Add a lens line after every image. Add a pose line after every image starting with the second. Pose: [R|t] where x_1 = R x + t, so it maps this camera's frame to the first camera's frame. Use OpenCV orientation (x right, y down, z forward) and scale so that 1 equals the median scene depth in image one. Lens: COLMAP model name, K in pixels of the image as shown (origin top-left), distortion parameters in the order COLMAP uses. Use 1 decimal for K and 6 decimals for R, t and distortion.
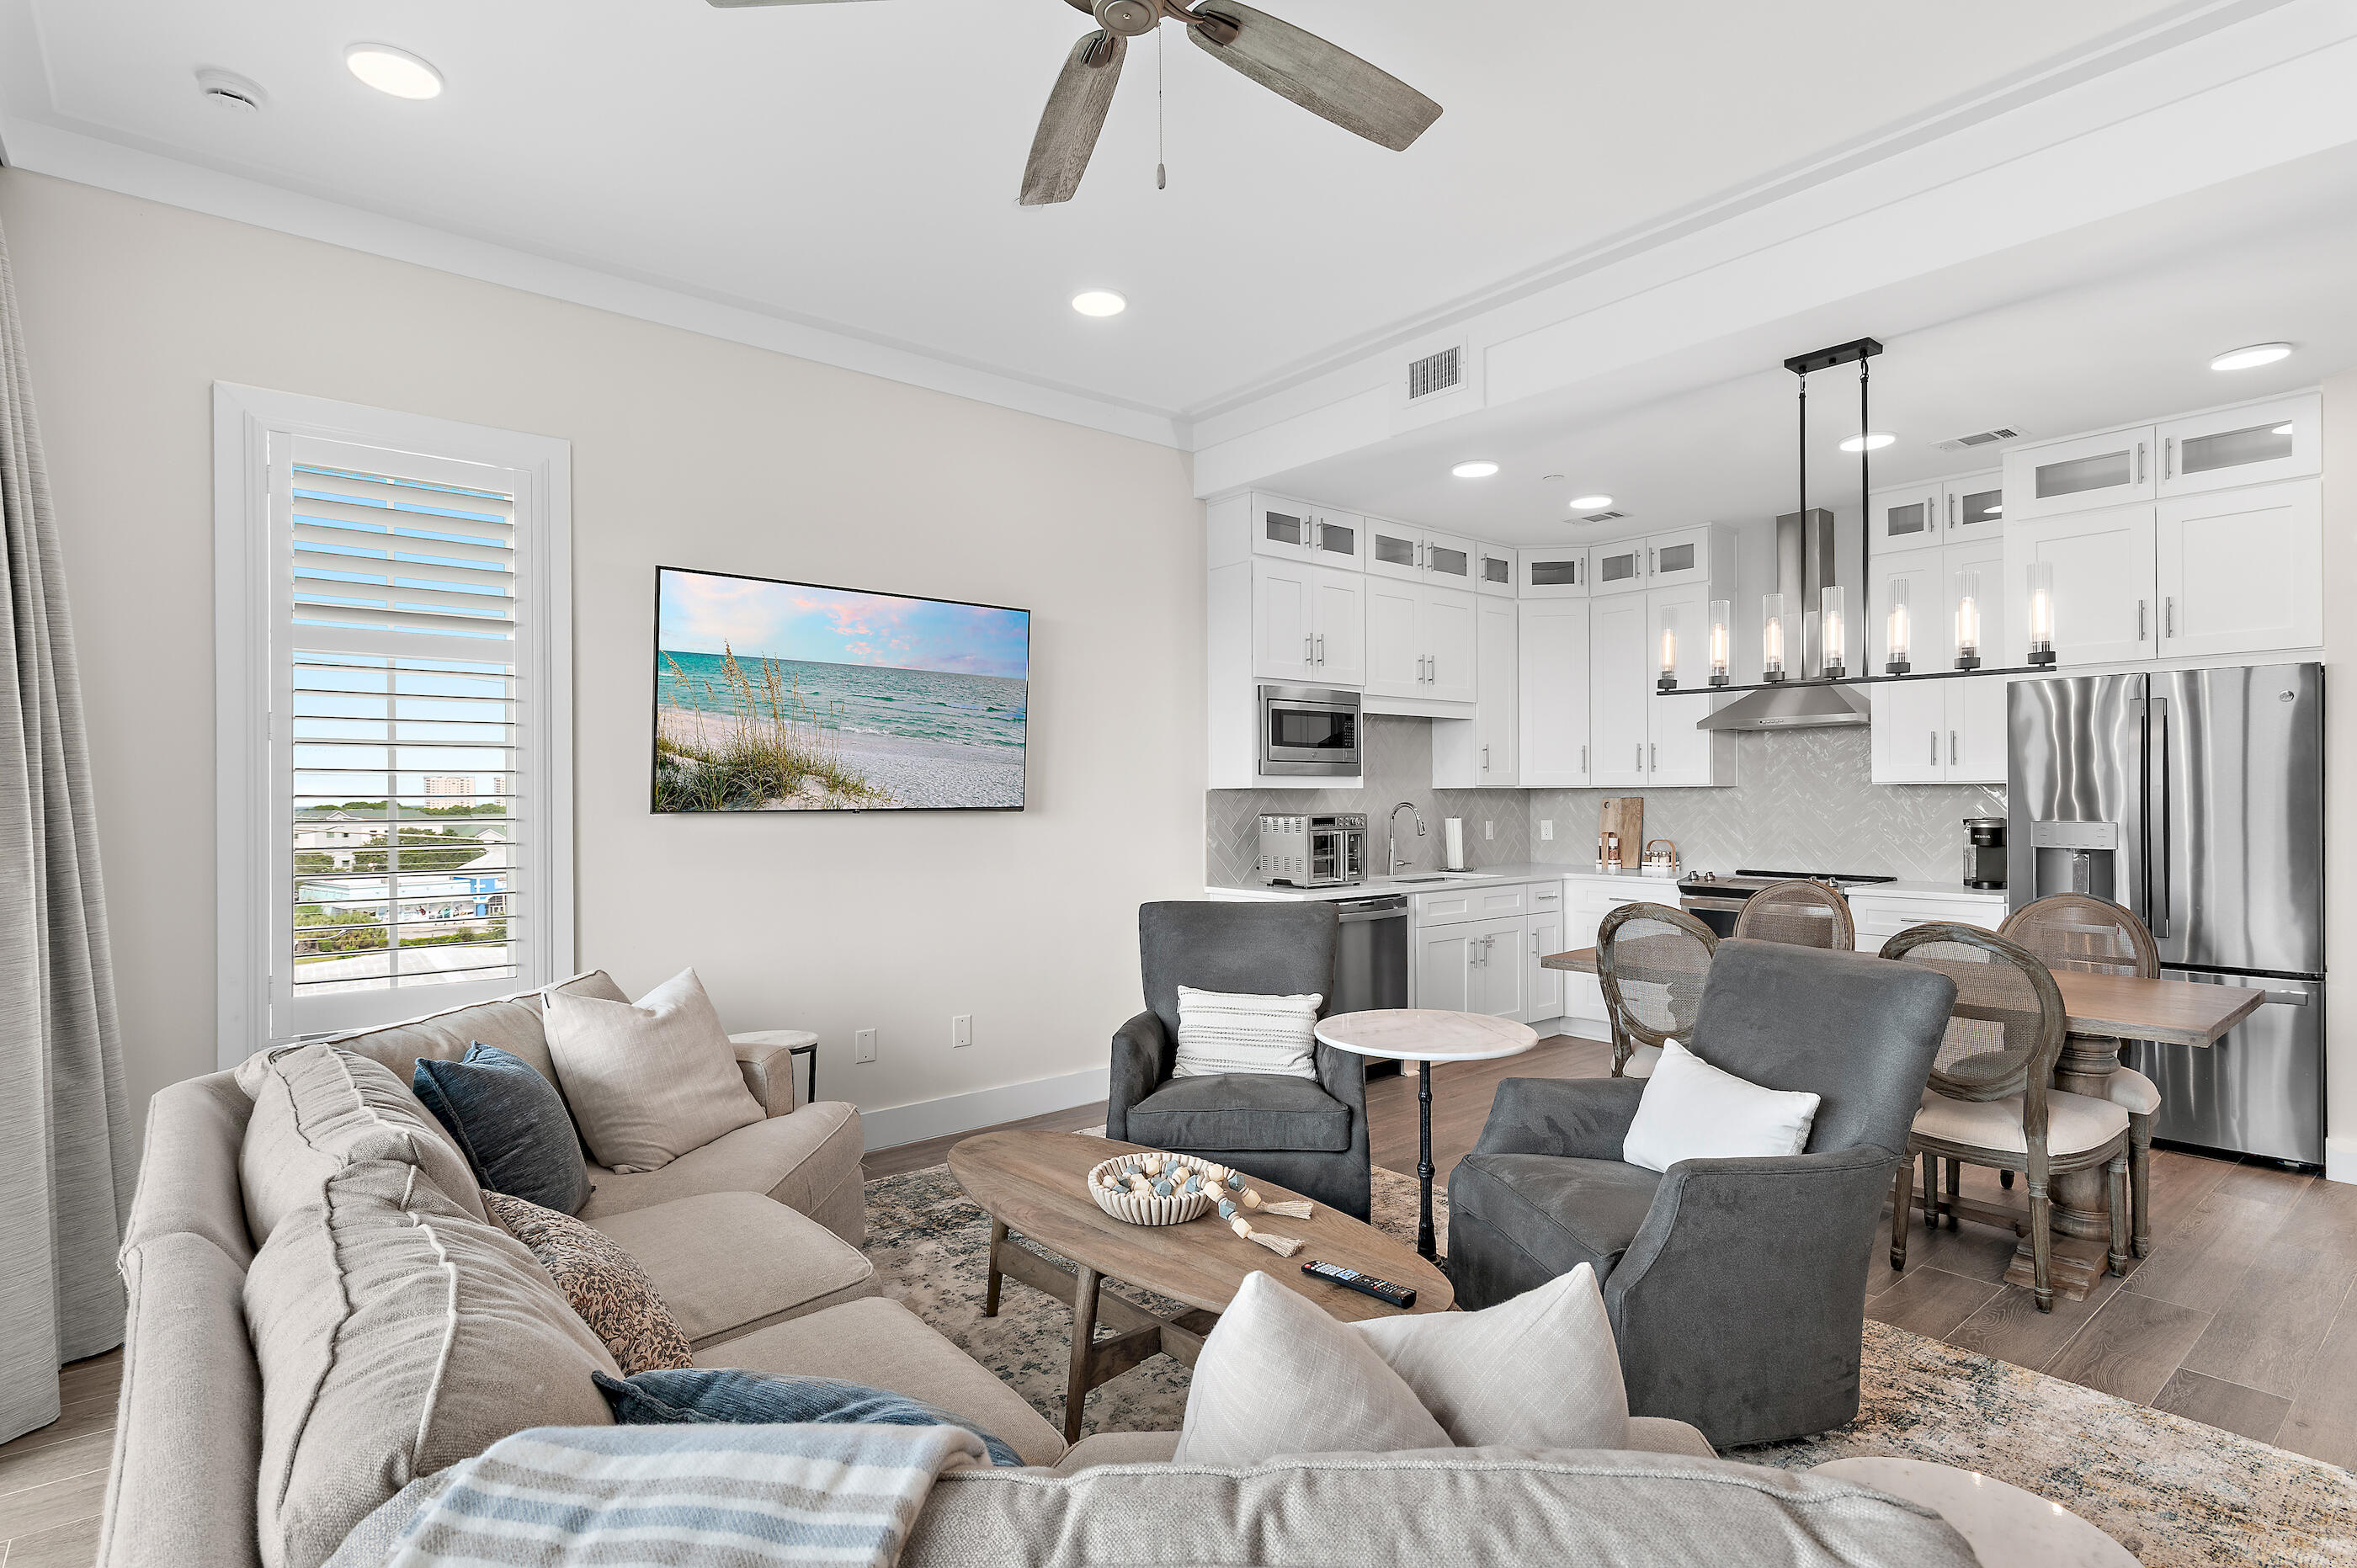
lens RADIAL K [[1168.9, 0, 1164.3], [0, 1168.9, 794.3], [0, 0, 1]] dist [-0.002452, 0.002223]
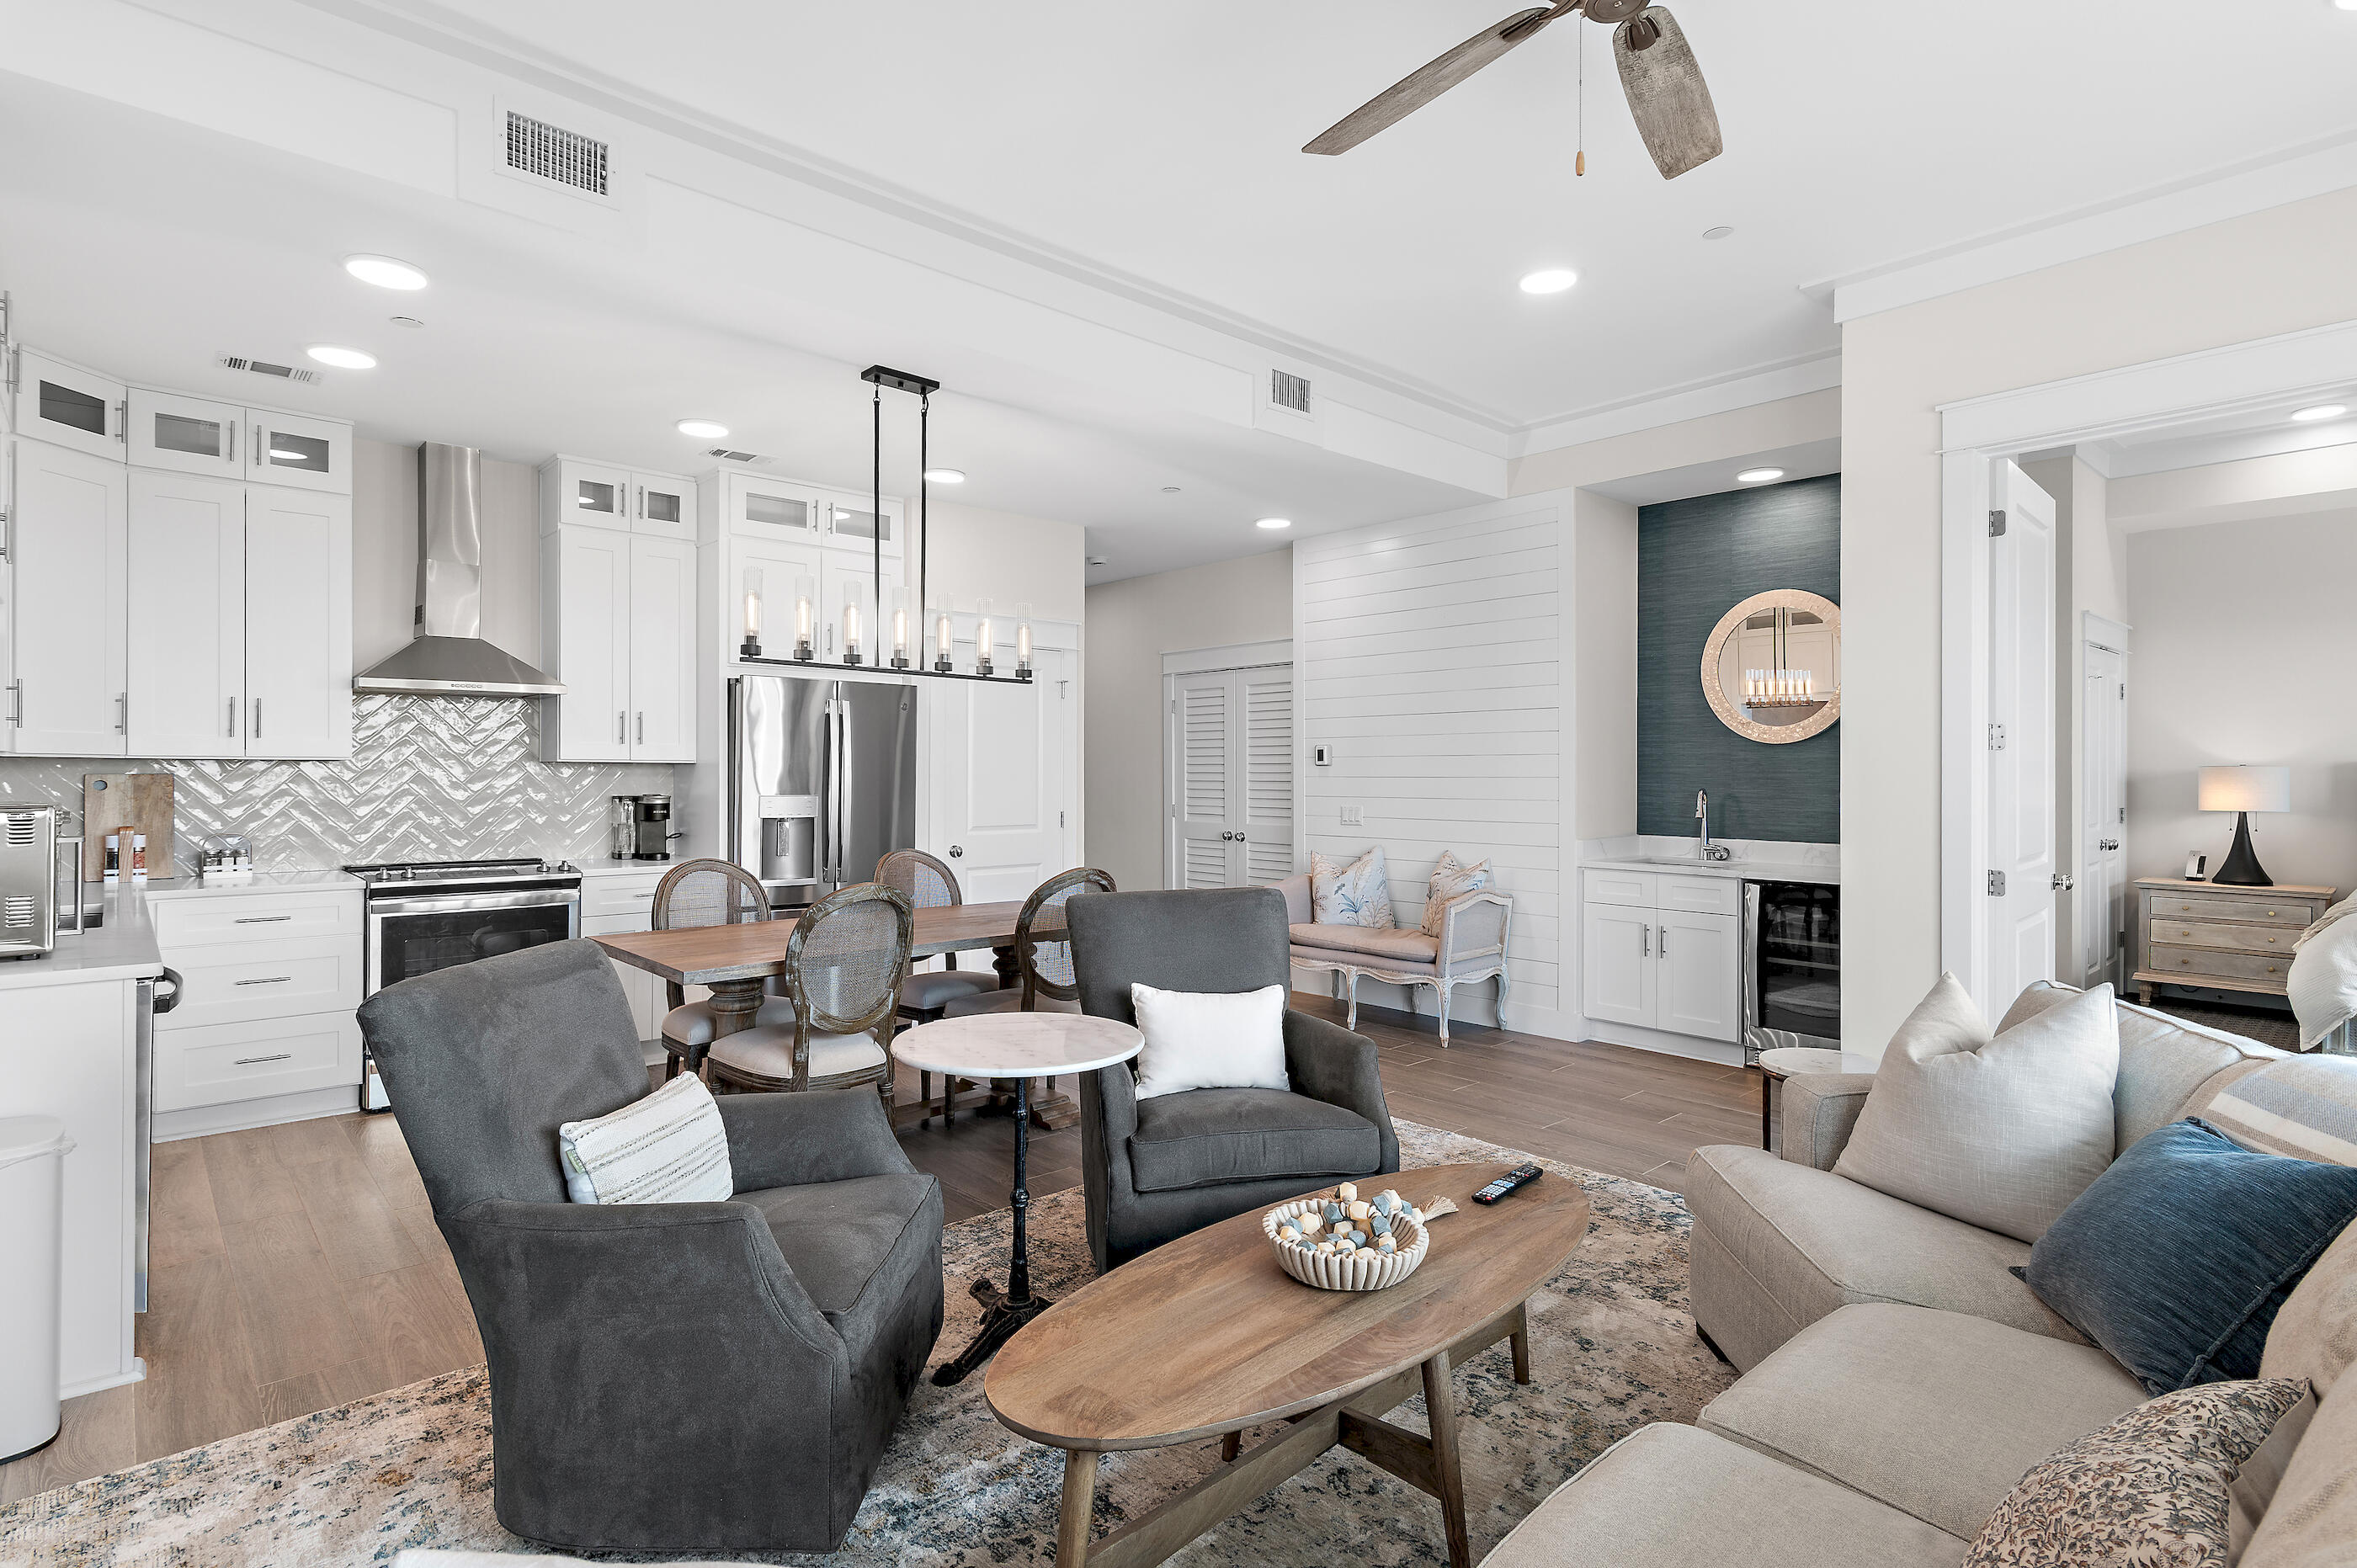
lens RADIAL K [[1168.9, 0, 1190.3], [0, 1168.9, 772.4], [0, 0, 1]] dist [-0.002452, 0.002223]
pose [[-0.059848, 0.010329, 0.998154, -0.395539], [-0.004565, 0.999933, -0.010621, 0.007964], [-0.998197, -0.005192, -0.059797, 0.559012]]
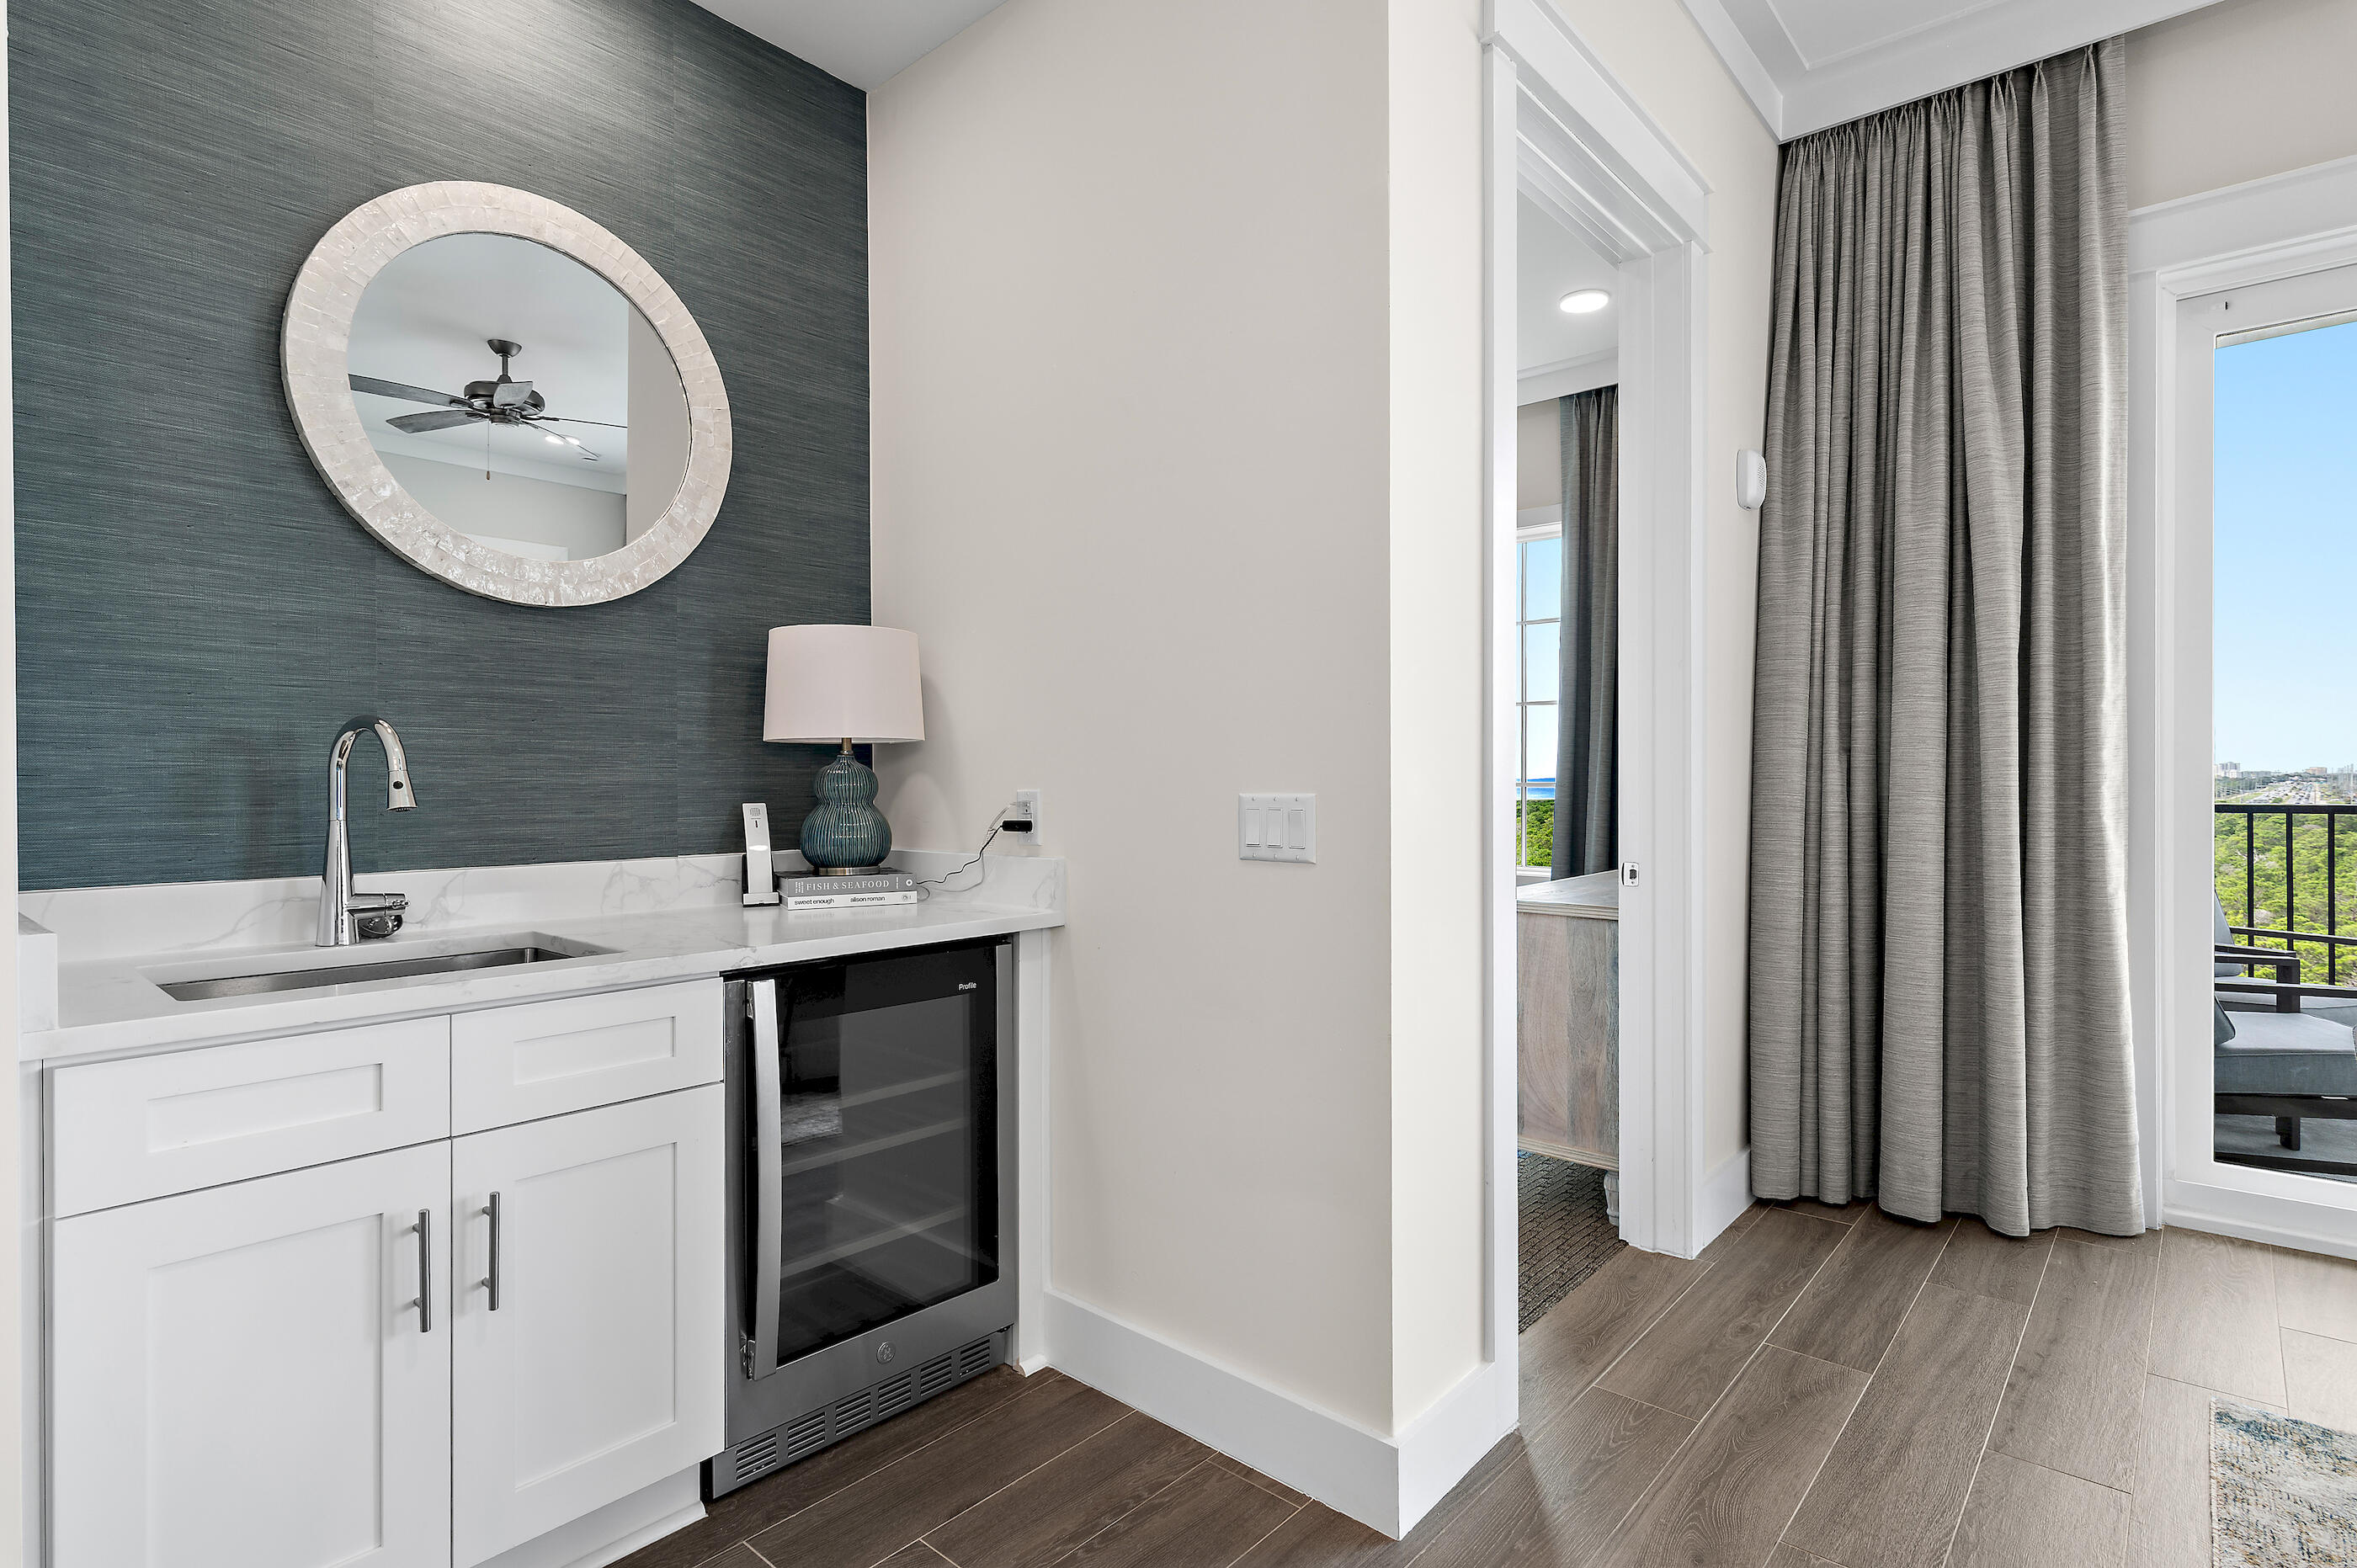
lens RADIAL K [[1168.9, 0, 1189.7], [0, 1168.9, 783.9], [0, 0, 1]] dist [-0.002452, 0.002223]
pose [[-0.985574, 0.016403, -0.168449, 0.486675], [0.016056, 0.999865, 0.003420, 0.031497], [0.168482, 0.000666, -0.985705, 0.393388]]
